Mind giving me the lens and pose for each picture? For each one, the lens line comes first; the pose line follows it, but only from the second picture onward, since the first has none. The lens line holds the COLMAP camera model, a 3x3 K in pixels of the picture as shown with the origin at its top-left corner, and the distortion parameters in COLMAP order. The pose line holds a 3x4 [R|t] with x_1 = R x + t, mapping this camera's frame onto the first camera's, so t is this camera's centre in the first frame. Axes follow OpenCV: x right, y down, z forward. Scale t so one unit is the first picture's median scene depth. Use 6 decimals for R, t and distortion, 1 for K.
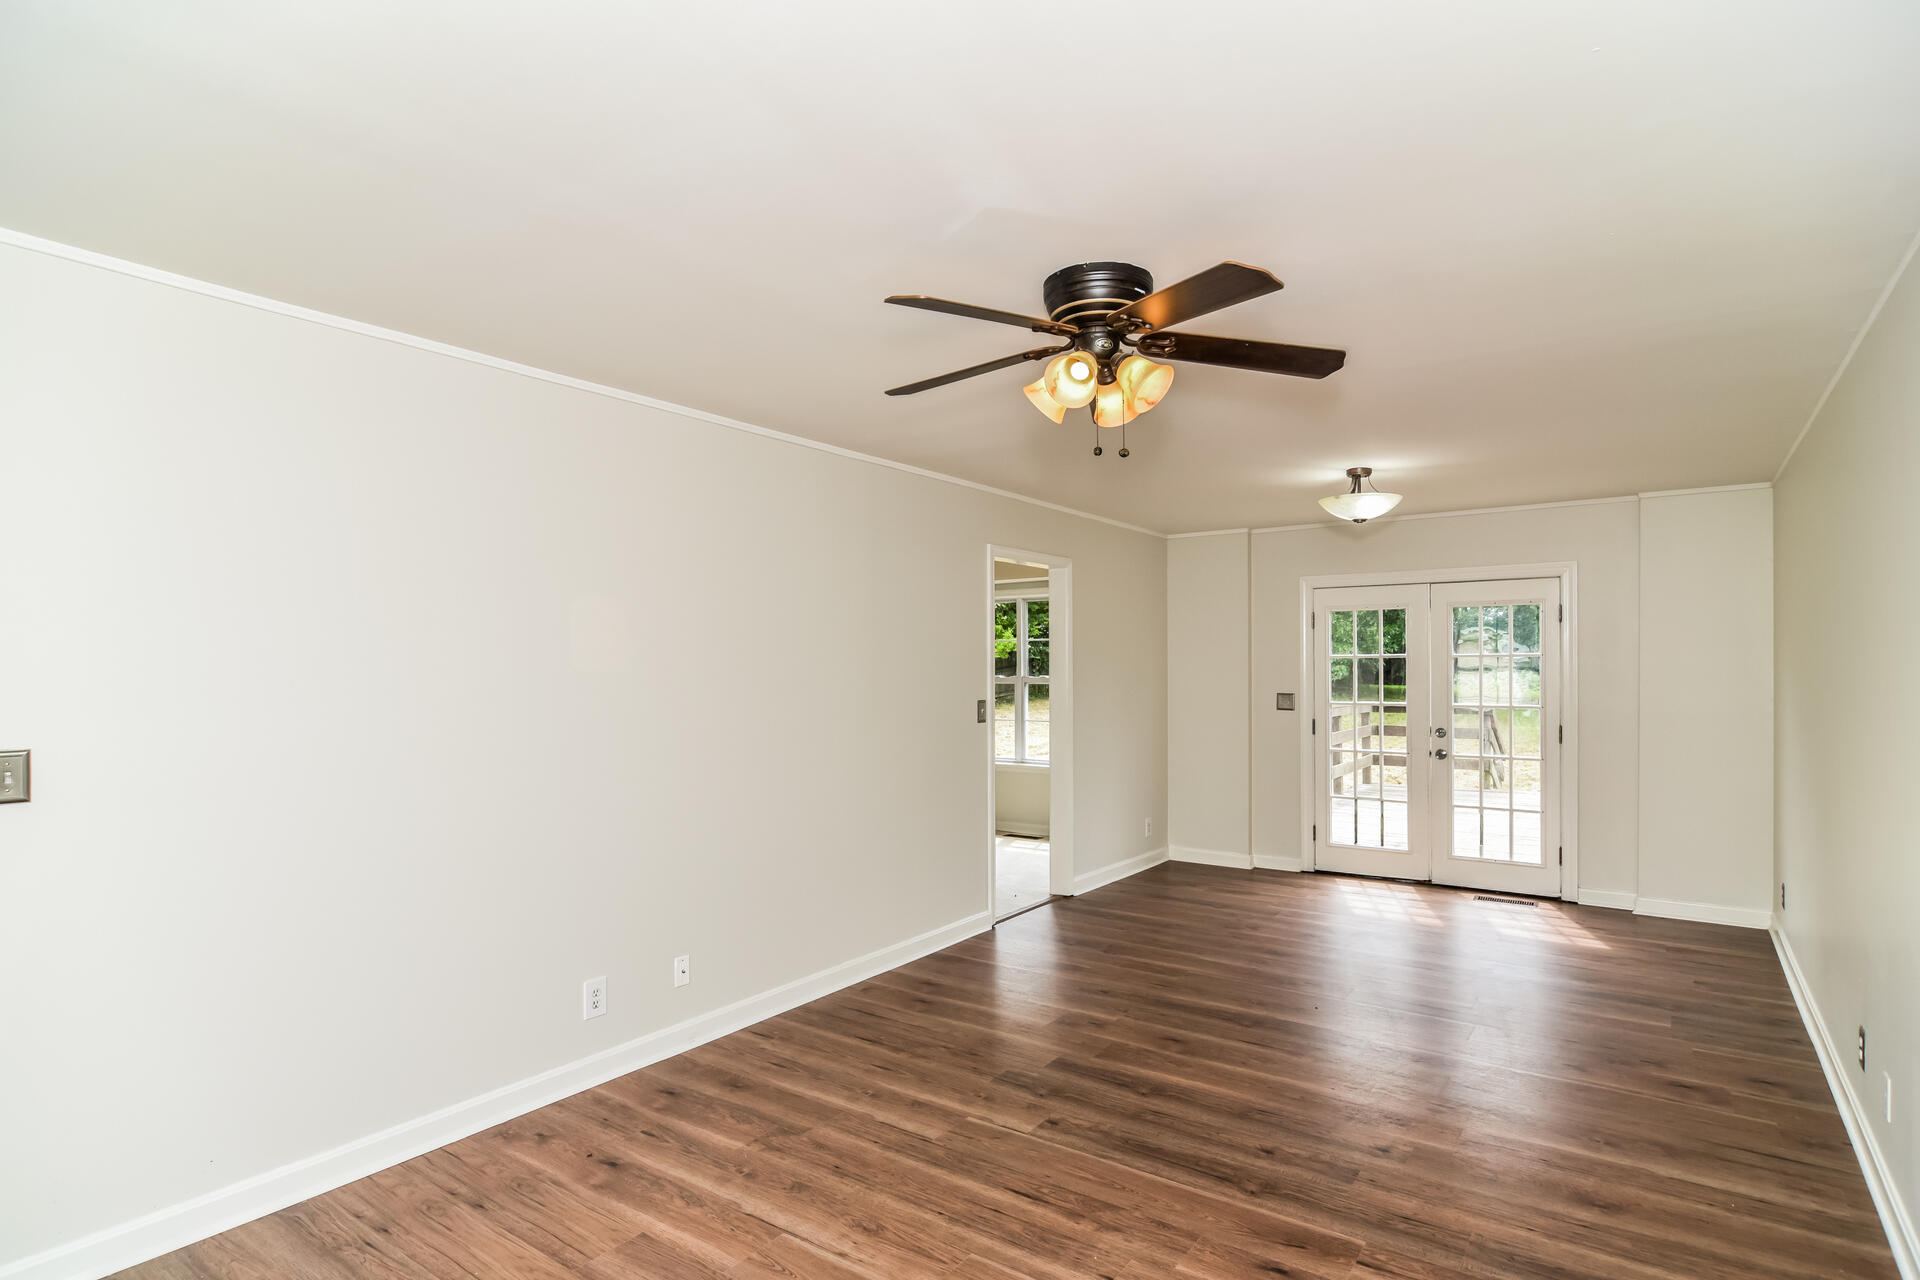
lens RADIAL K [[1009.7, 0, 964.4], [0, 1009.7, 661.7], [0, 0, 1]] dist [-0.001592, -0.000701]
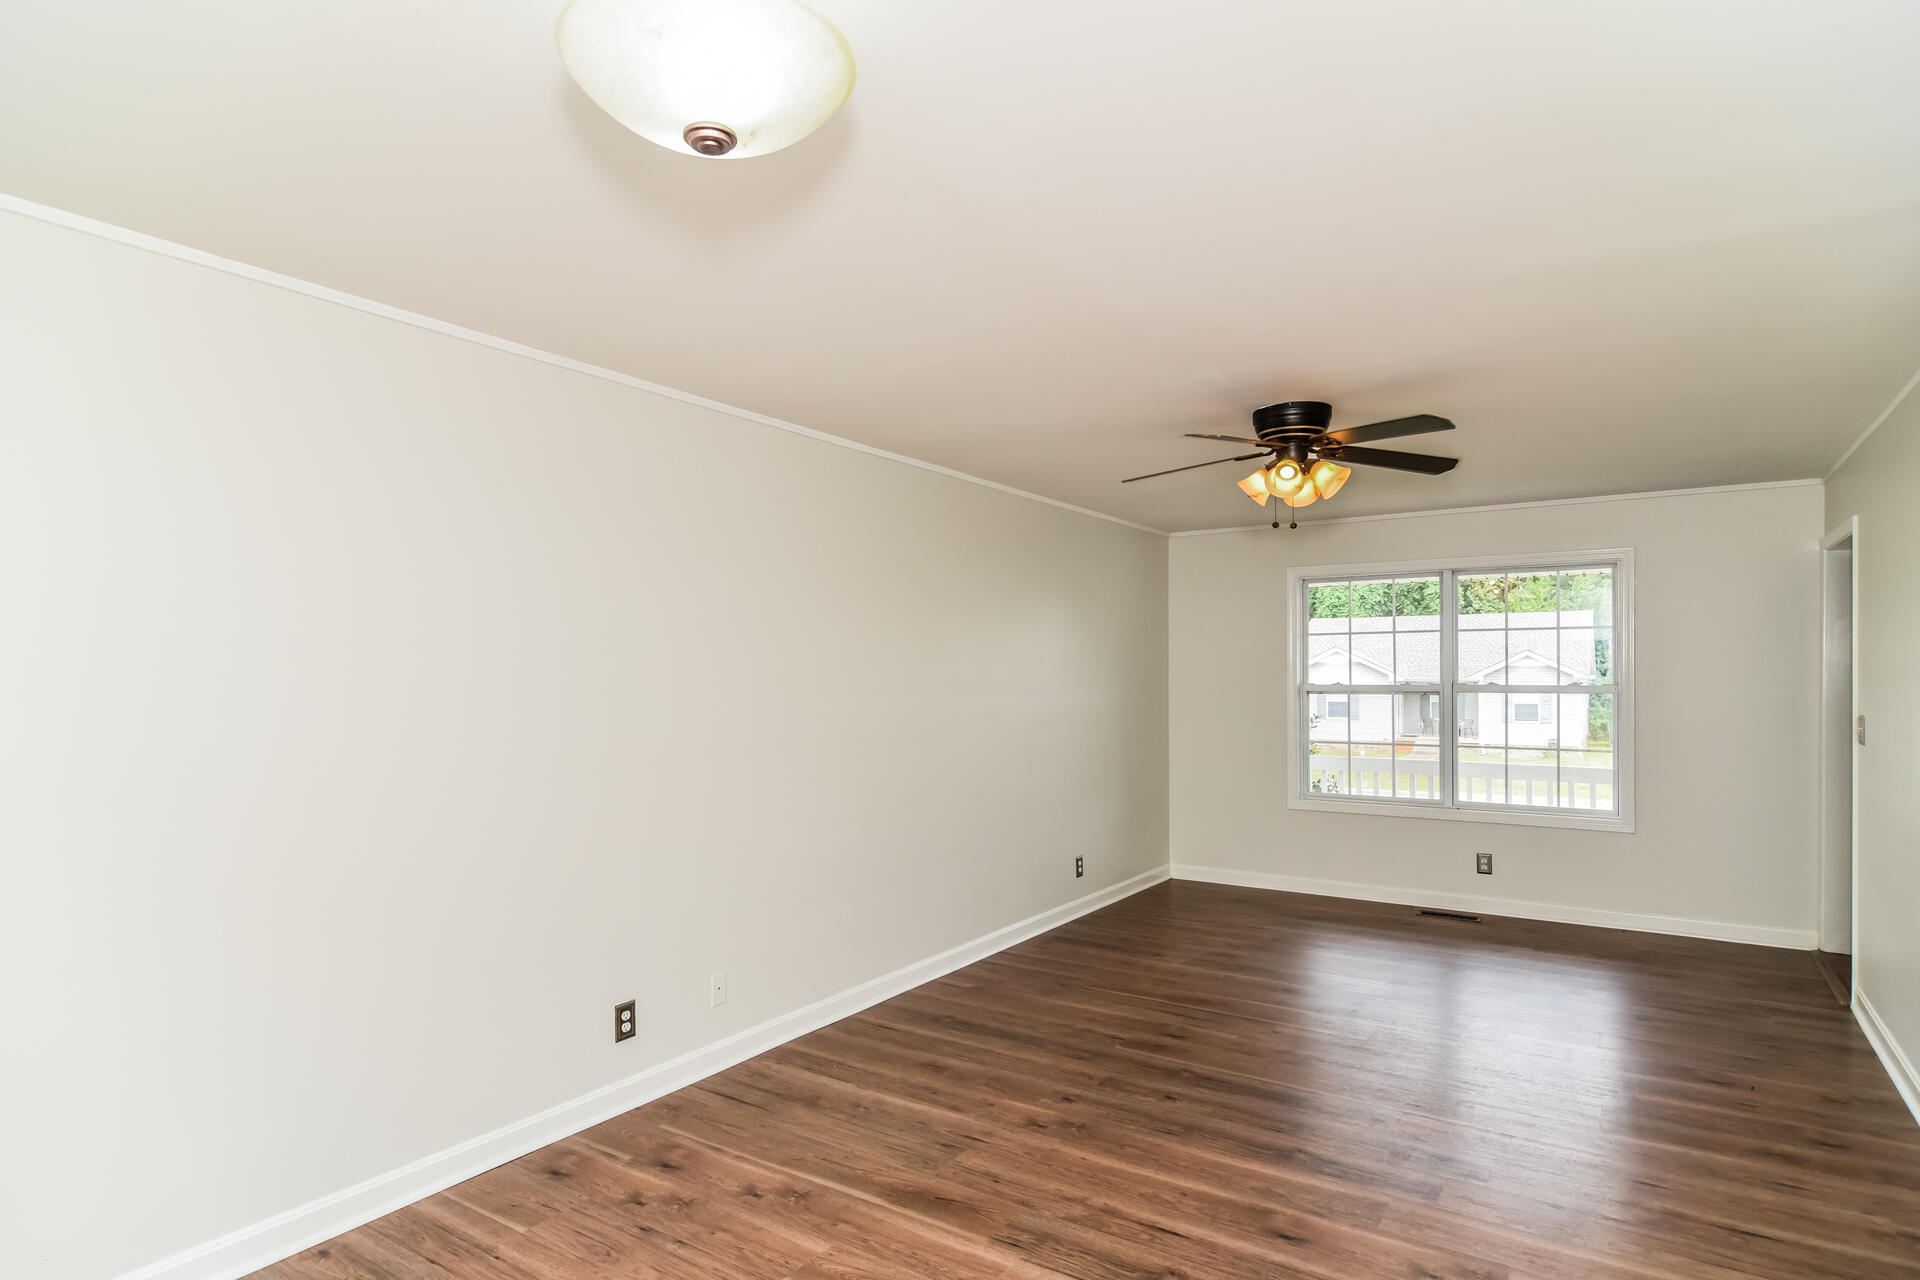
lens RADIAL K [[1046.1, 0, 960.6], [0, 1046.1, 671.2], [0, 0, 1]] dist [-0.000066, -0.000764]
pose [[-0.999742, 0.003549, -0.022418, 0.426567], [0.003666, 0.999980, -0.005161, 0.010298], [0.022399, -0.005242, -0.999735, 1.652819]]
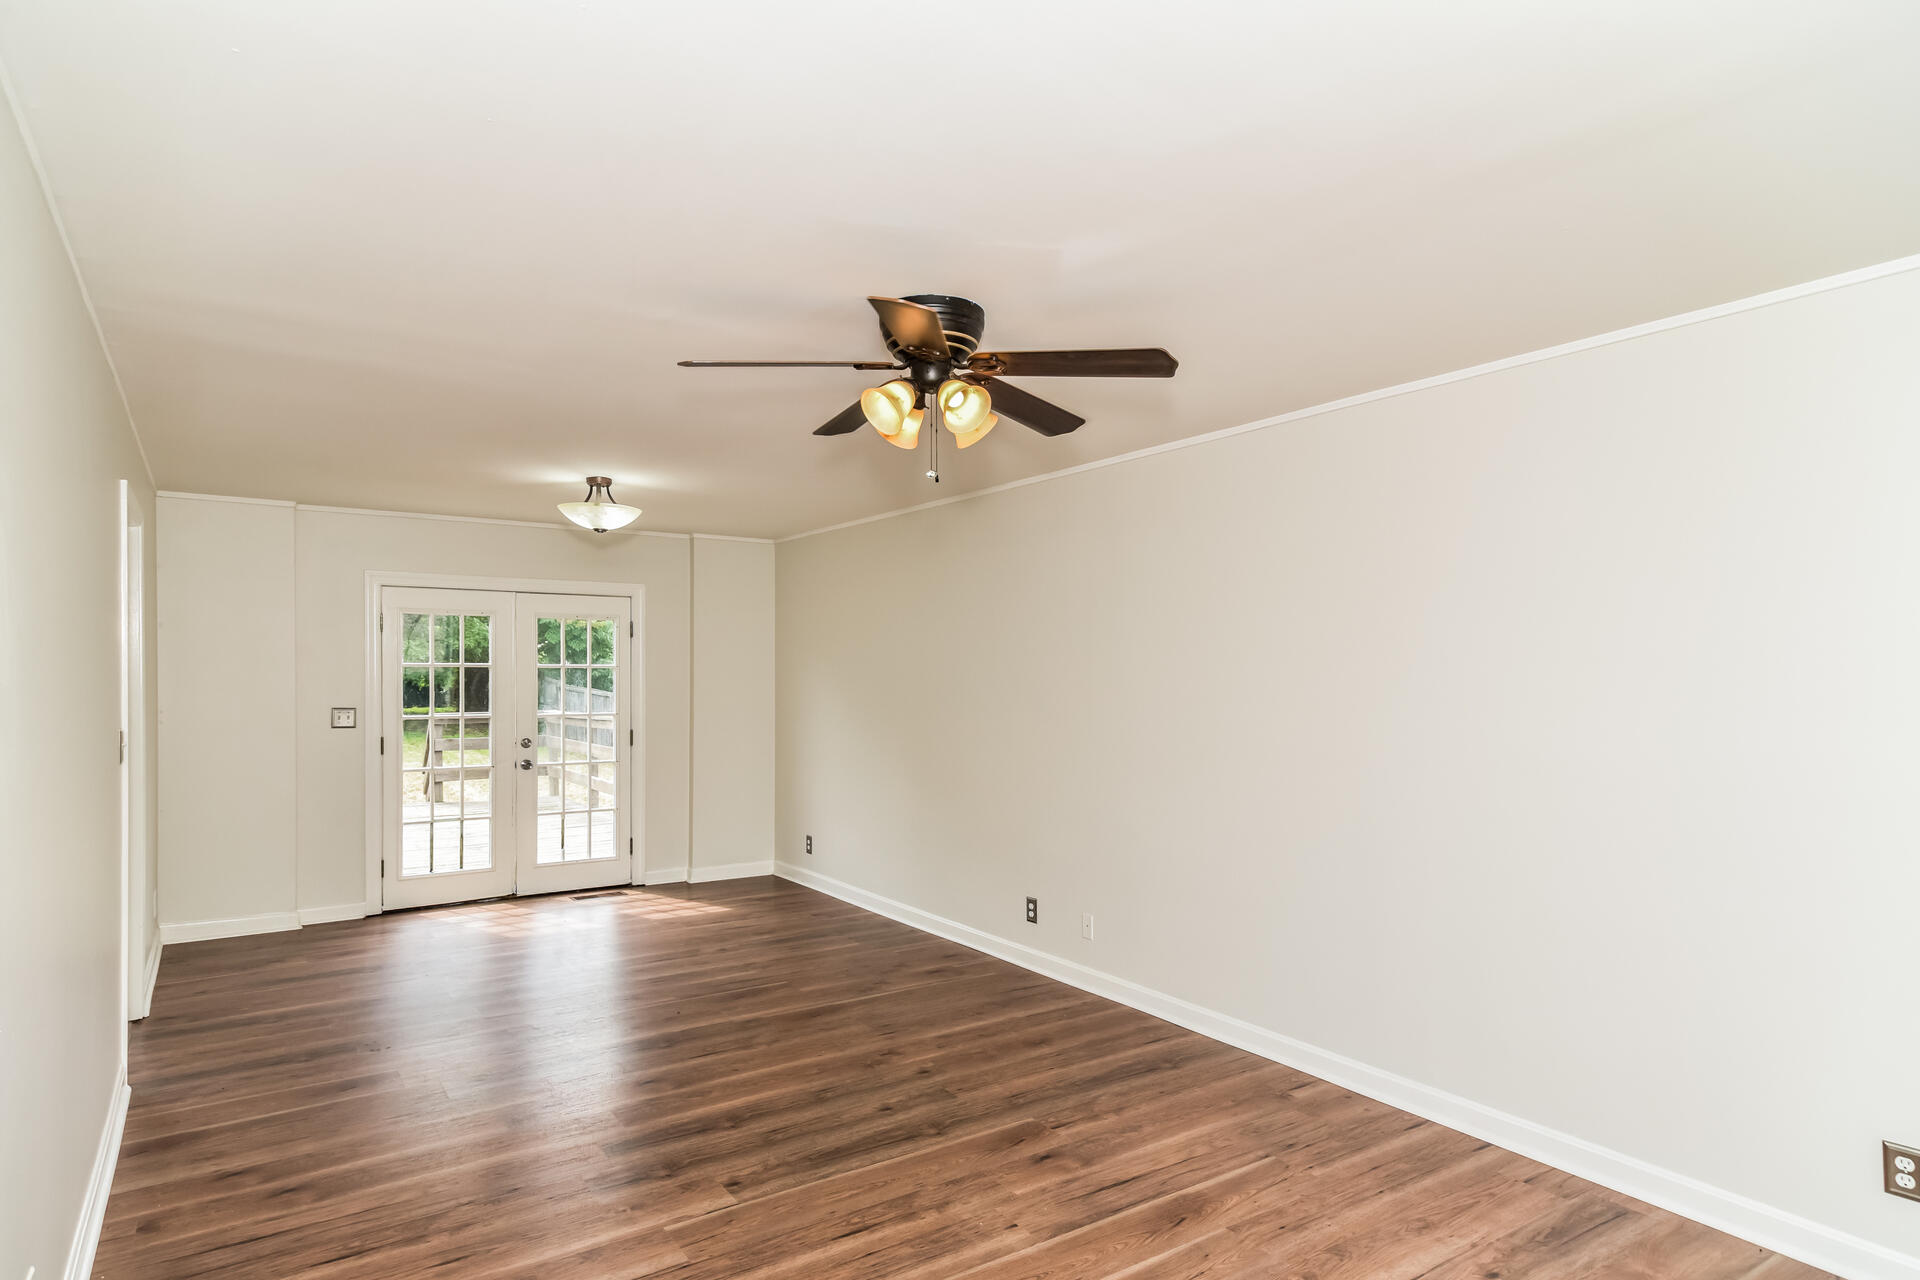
lens RADIAL K [[1047.4, 0, 962.3], [0, 1047.4, 685.0], [0, 0, 1]] dist [0.002521, 0.024710]
pose [[0.348849, -0.005135, 0.937165, -0.582472], [-0.007790, 0.999935, 0.008379, 0.001263], [-0.937146, -0.010223, 0.348786, 0.394242]]
